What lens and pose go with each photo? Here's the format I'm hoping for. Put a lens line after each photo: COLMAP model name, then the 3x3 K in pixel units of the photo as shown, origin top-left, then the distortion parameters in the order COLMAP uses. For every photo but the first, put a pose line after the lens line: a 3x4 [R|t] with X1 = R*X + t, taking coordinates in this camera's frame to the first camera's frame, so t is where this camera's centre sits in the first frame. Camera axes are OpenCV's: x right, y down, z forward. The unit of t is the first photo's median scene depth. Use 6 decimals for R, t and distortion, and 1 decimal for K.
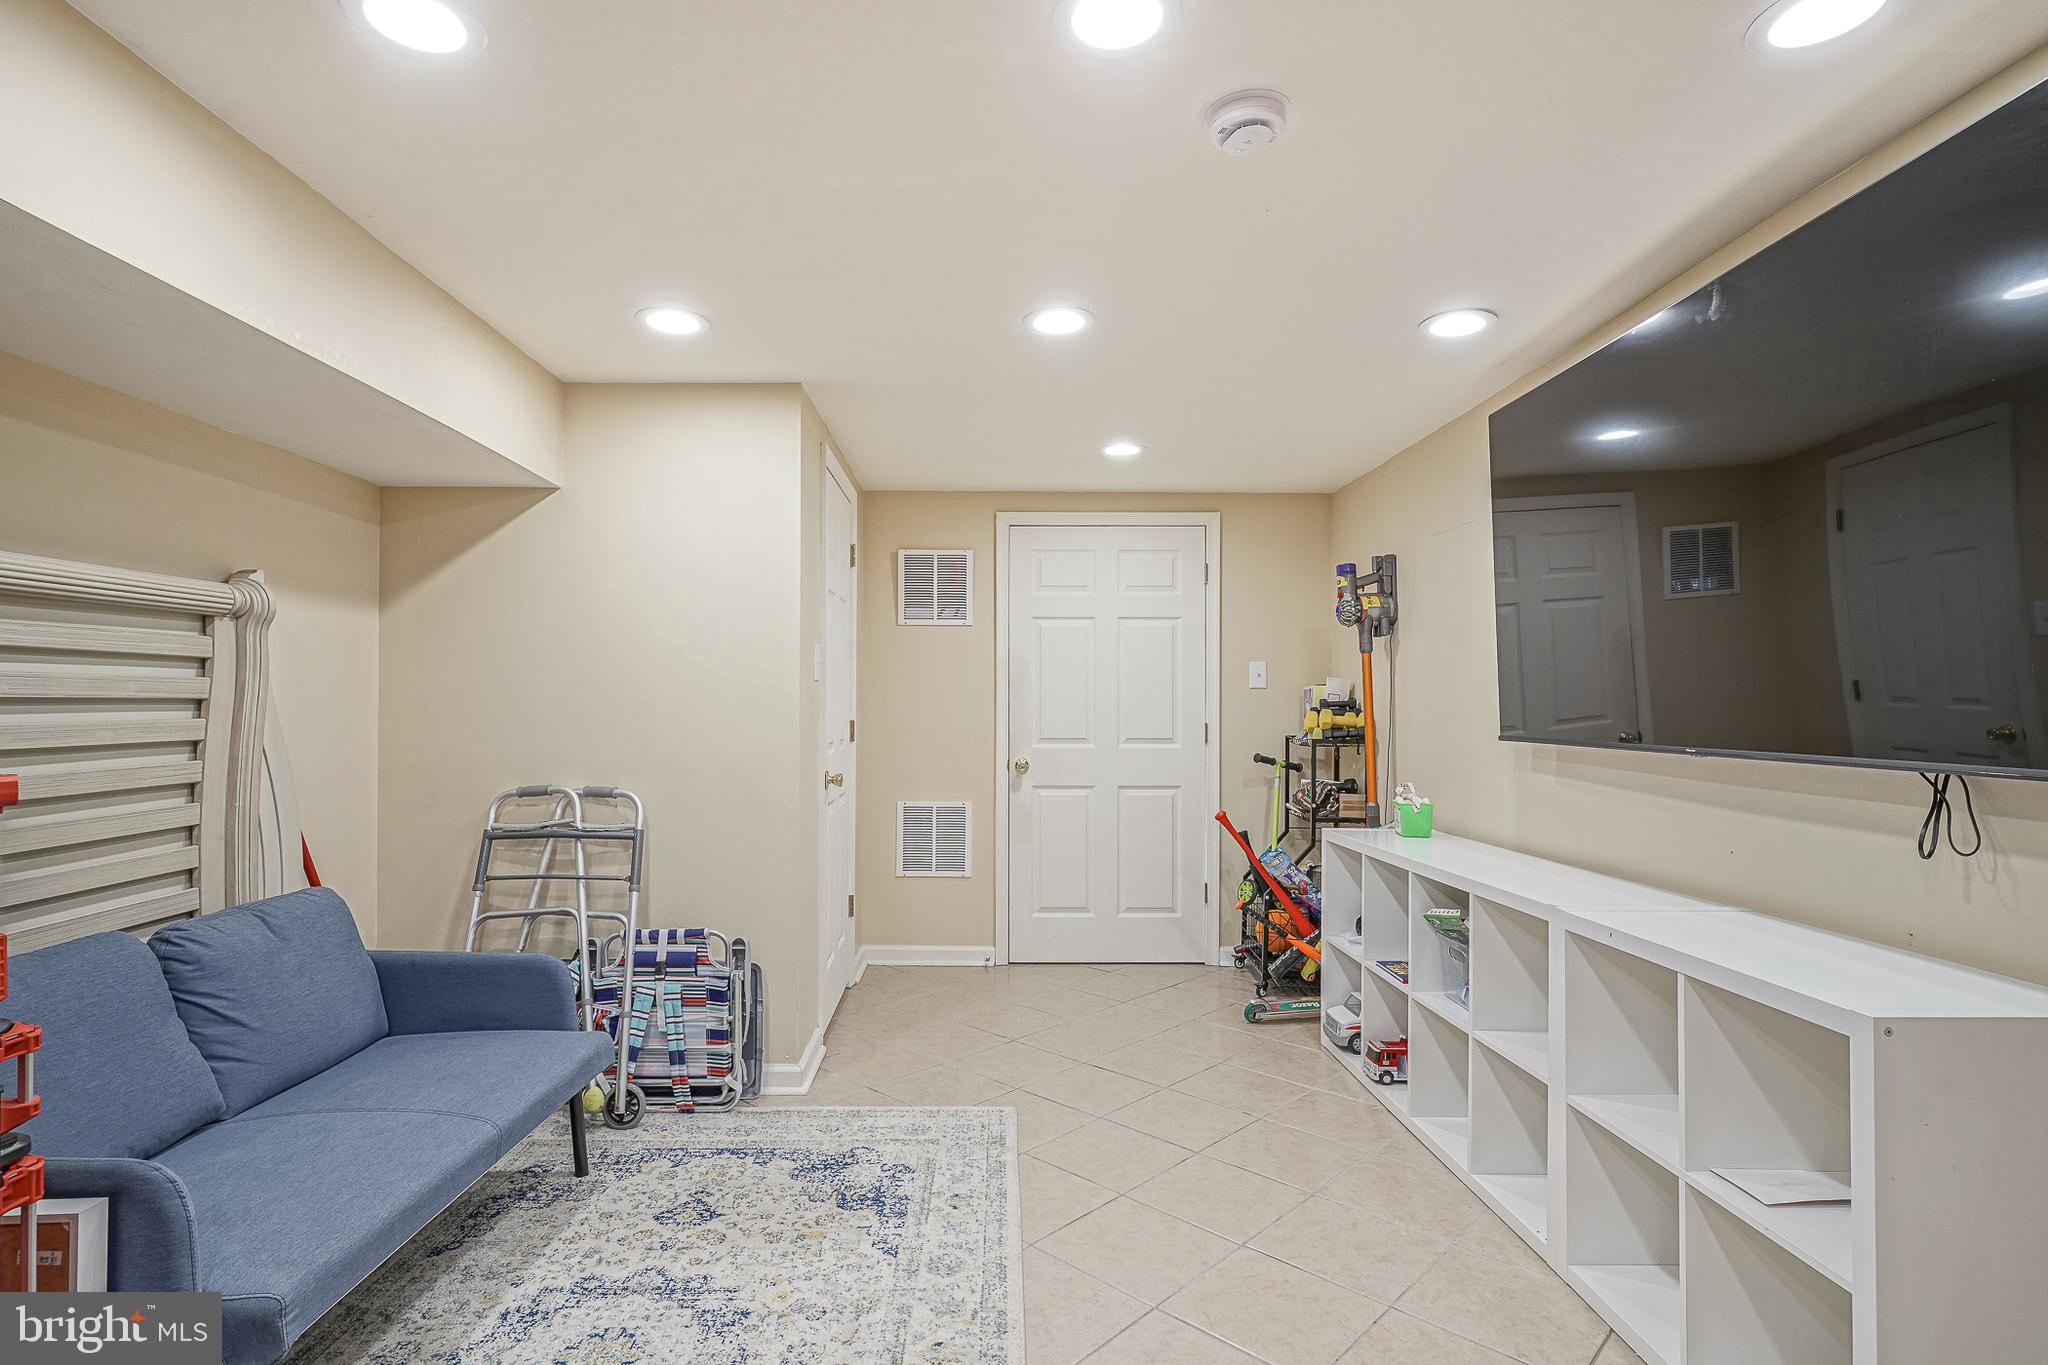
lens RADIAL K [[987.7, 0, 1017.0], [0, 987.7, 693.1], [0, 0, 1]] dist [-0.009070, 0.004368]
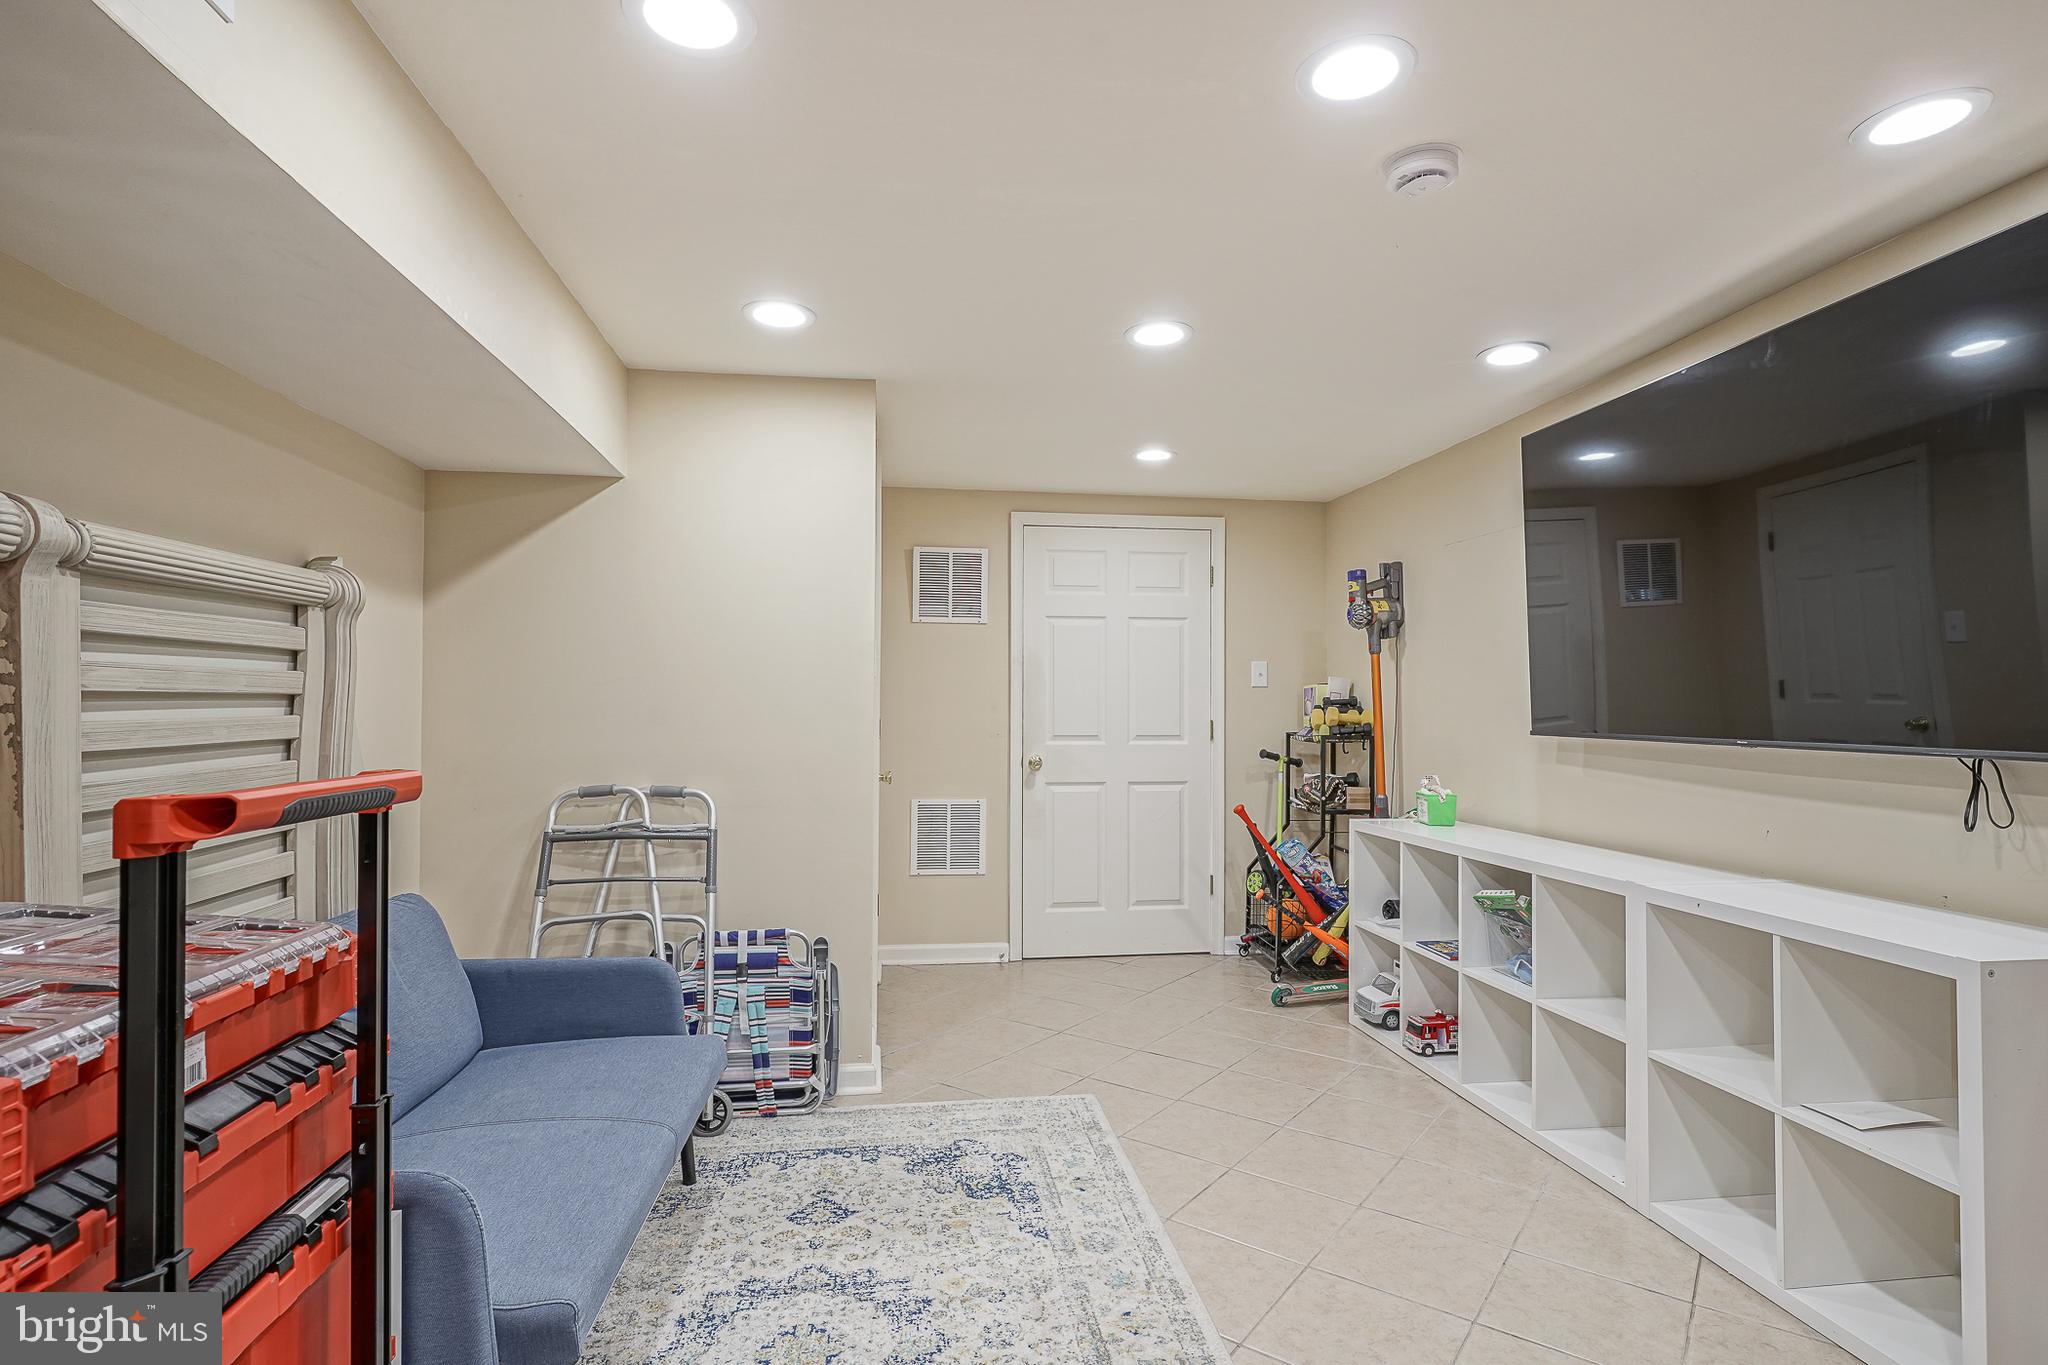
lens RADIAL K [[987.7, 0, 1085.0], [0, 987.7, 684.6], [0, 0, 1]] dist [-0.009070, 0.004368]
pose [[0.991162, 0.003426, 0.132610, -0.153685], [-0.002475, 0.999970, -0.007337, 0.001235], [-0.132631, 0.006944, 0.991141, -0.019196]]
